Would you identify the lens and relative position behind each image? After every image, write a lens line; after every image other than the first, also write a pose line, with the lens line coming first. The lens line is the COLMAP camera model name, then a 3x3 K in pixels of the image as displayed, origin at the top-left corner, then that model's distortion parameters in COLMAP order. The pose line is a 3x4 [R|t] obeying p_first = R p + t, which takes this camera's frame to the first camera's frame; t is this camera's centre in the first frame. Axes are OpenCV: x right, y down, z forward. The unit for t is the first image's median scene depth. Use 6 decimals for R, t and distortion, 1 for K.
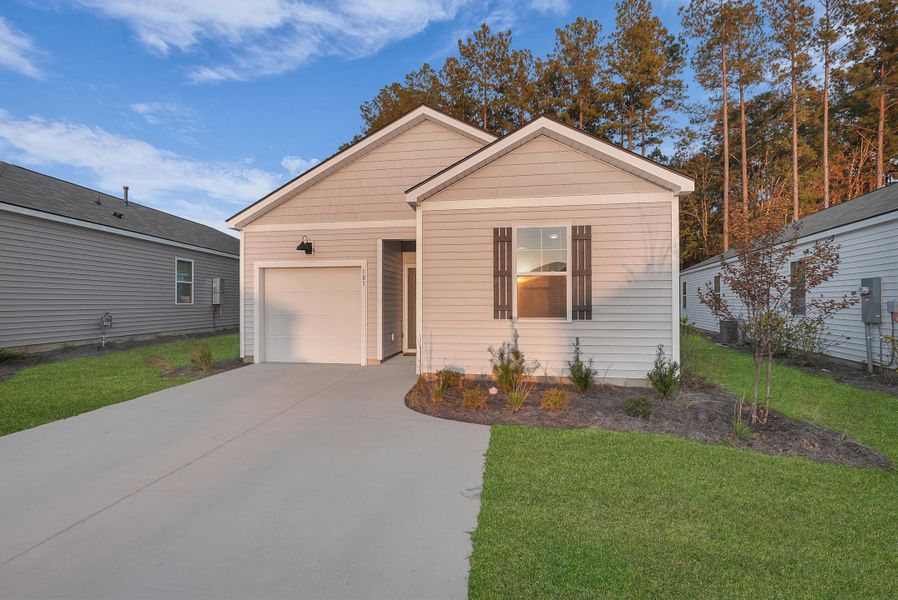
lens RADIAL K [[404.1, 0, 449.0], [0, 404.1, 300.0], [0, 0, 1]] dist [-0.013520, 0.007351]
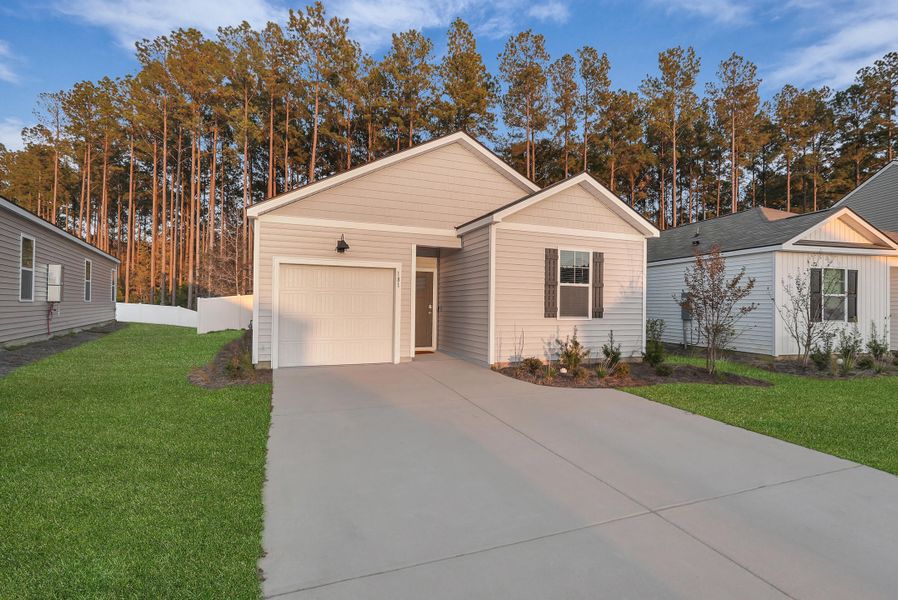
lens RADIAL K [[429.5, 0, 449.0], [0, 429.5, 300.0], [0, 0, 1]] dist [-0.002823, 0.000837]
pose [[0.858752, 0.016928, 0.512112, -0.180324], [-0.017248, 0.999843, -0.004128, -0.000017], [-0.512101, -0.005288, 0.858909, -0.007193]]
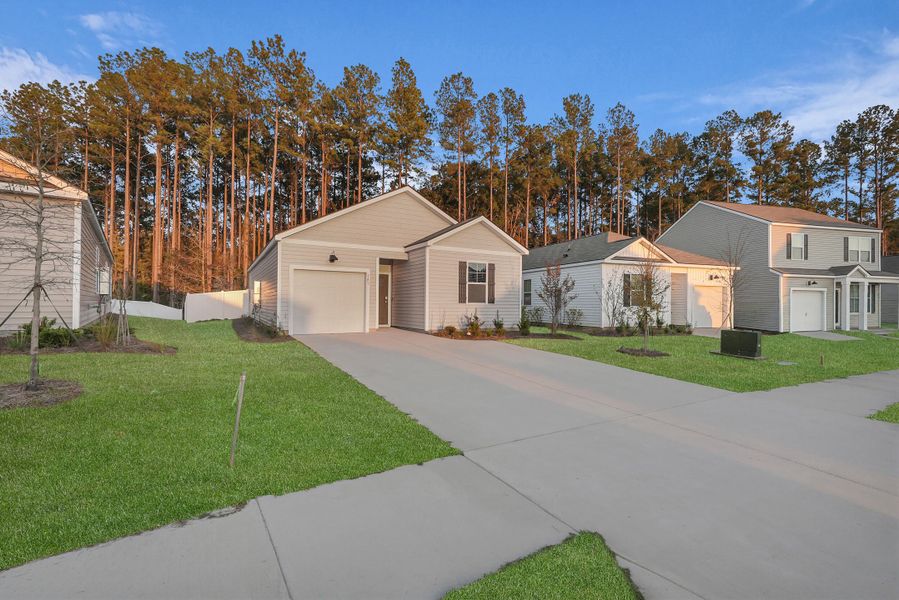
lens RADIAL K [[404.6, 0, 449.5], [0, 404.6, 300.0], [0, 0, 1]] dist [-0.013520, 0.007351]
pose [[0.775960, 0.012536, 0.630657, -0.268580], [-0.014865, 0.999888, -0.001586, 0.007027], [-0.630607, -0.008144, 0.776060, -0.134511]]
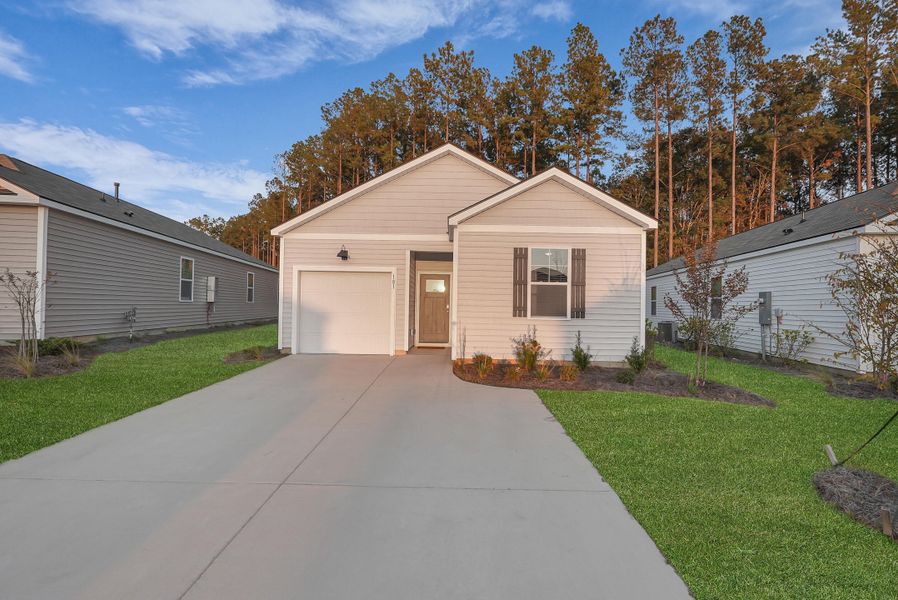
lens RADIAL K [[404.1, 0, 449.0], [0, 404.1, 300.0], [0, 0, 1]] dist [-0.013520, 0.007351]
pose [[0.989528, 0.019563, 0.143006, -0.058873], [-0.018808, 0.999801, -0.006632, 0.000925], [-0.143107, 0.003873, 0.989700, -0.056067]]
